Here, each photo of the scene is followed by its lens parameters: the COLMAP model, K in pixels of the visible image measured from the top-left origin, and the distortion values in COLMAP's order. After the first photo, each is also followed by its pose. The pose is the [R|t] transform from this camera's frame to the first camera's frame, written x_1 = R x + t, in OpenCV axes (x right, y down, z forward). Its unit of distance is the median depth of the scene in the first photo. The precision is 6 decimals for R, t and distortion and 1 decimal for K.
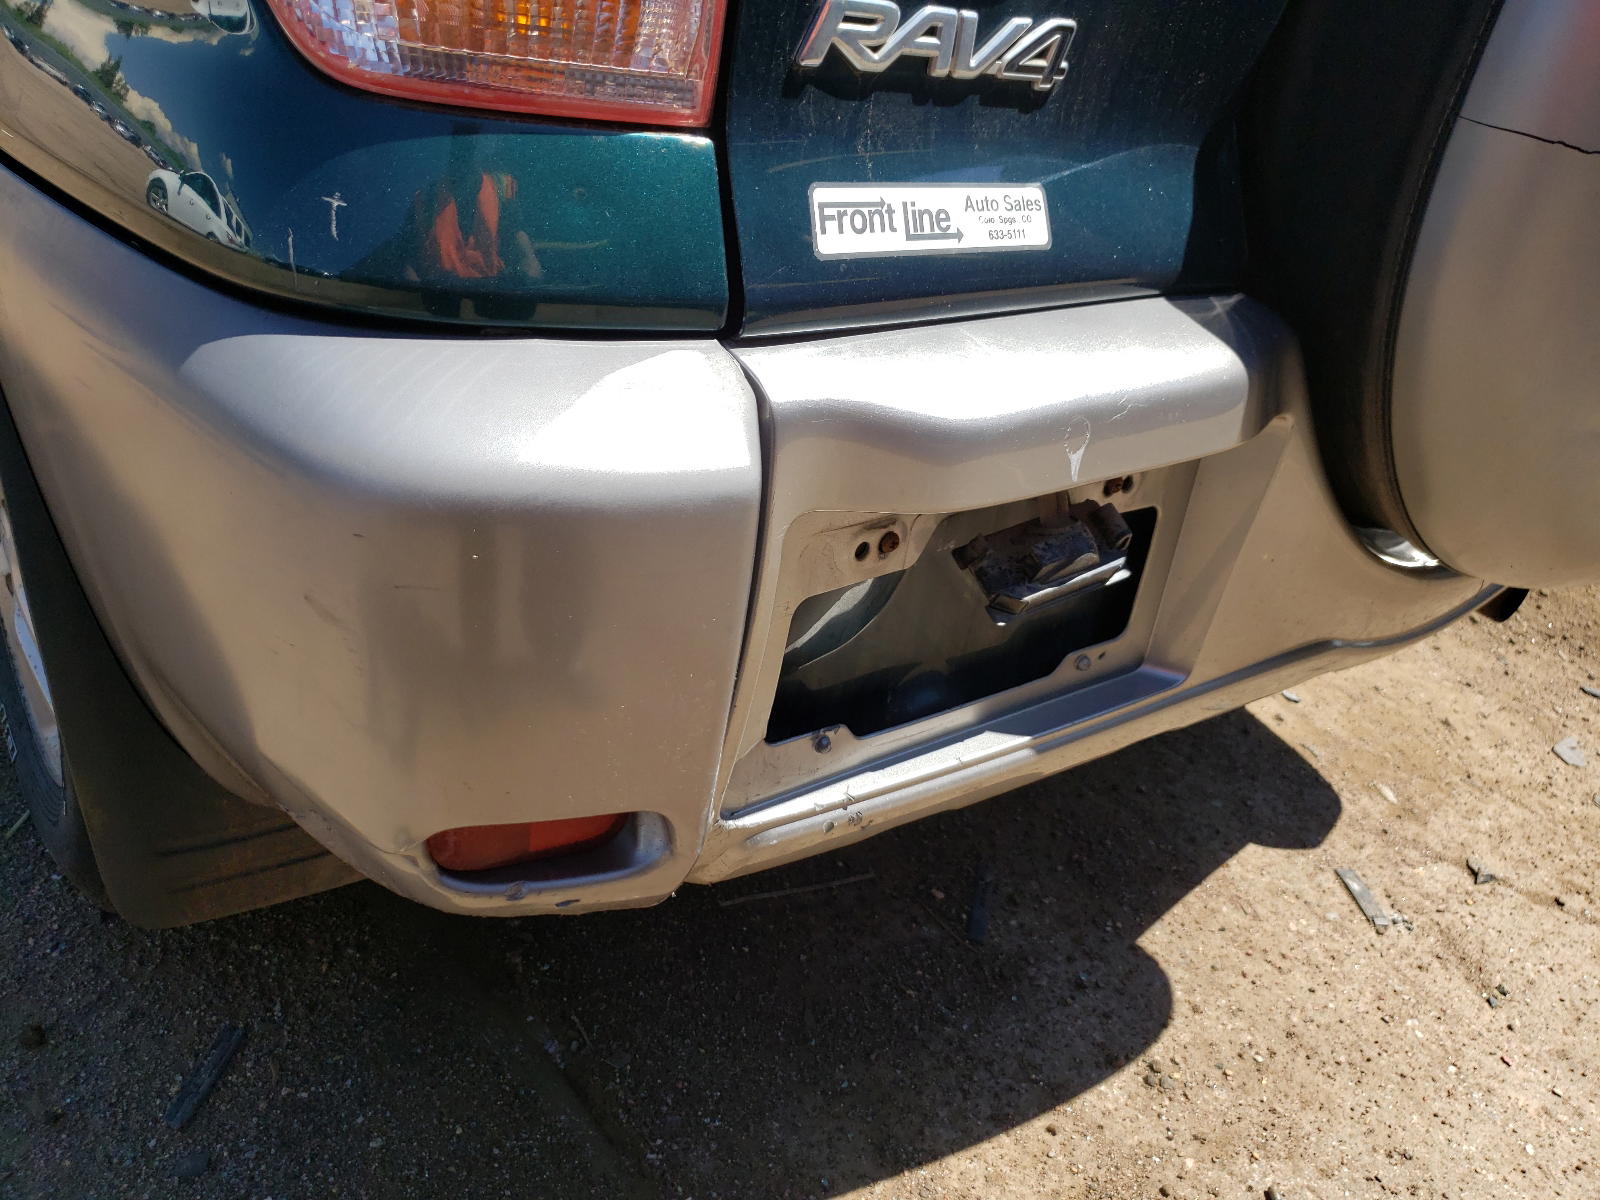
lens RADIAL K [[1209.7, 0, 800.7], [0, 1209.7, 610.9], [0, 0, 1]] dist [0.003195, 0.001574]
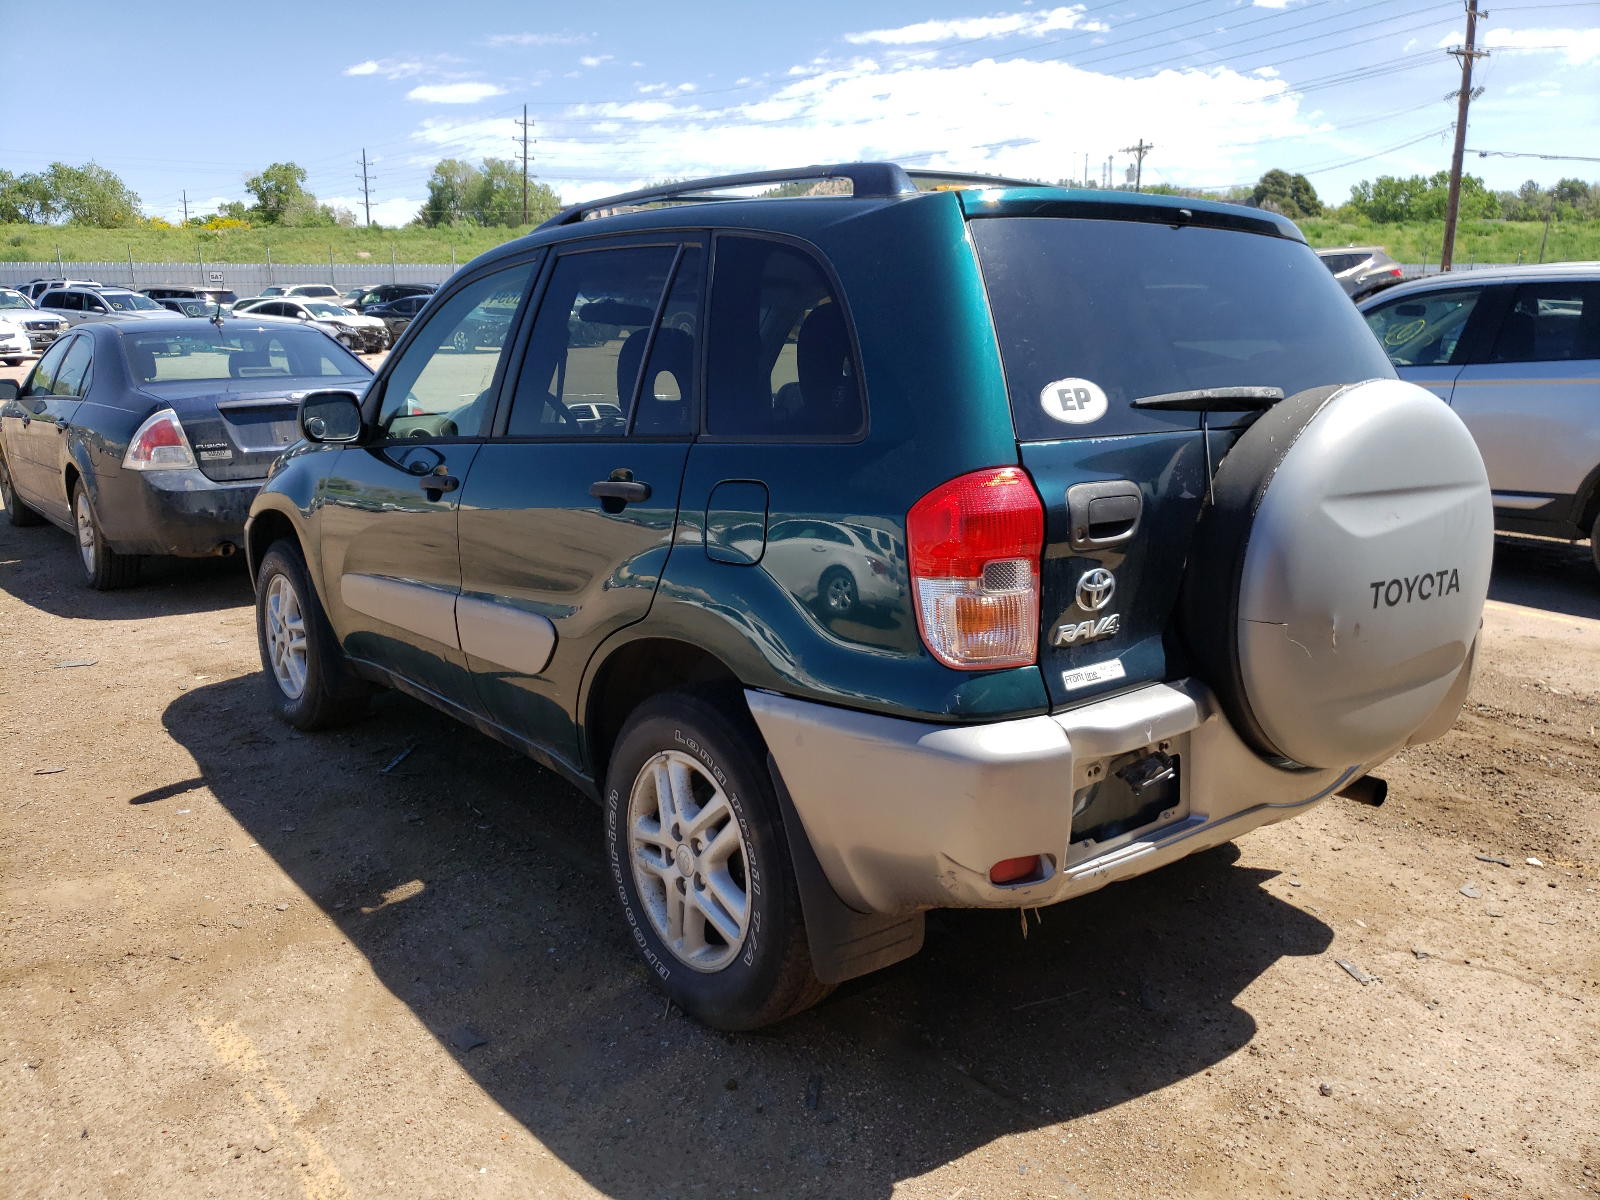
lens RADIAL K [[1209.7, 0, 800.7], [0, 1209.7, 610.9], [0, 0, 1]] dist [0.003195, 0.001574]
pose [[0.987470, -0.157777, 0.003192, -0.317864], [0.150411, 0.934860, -0.321580, 0.226309], [0.047754, 0.318031, 0.946877, -1.086196]]
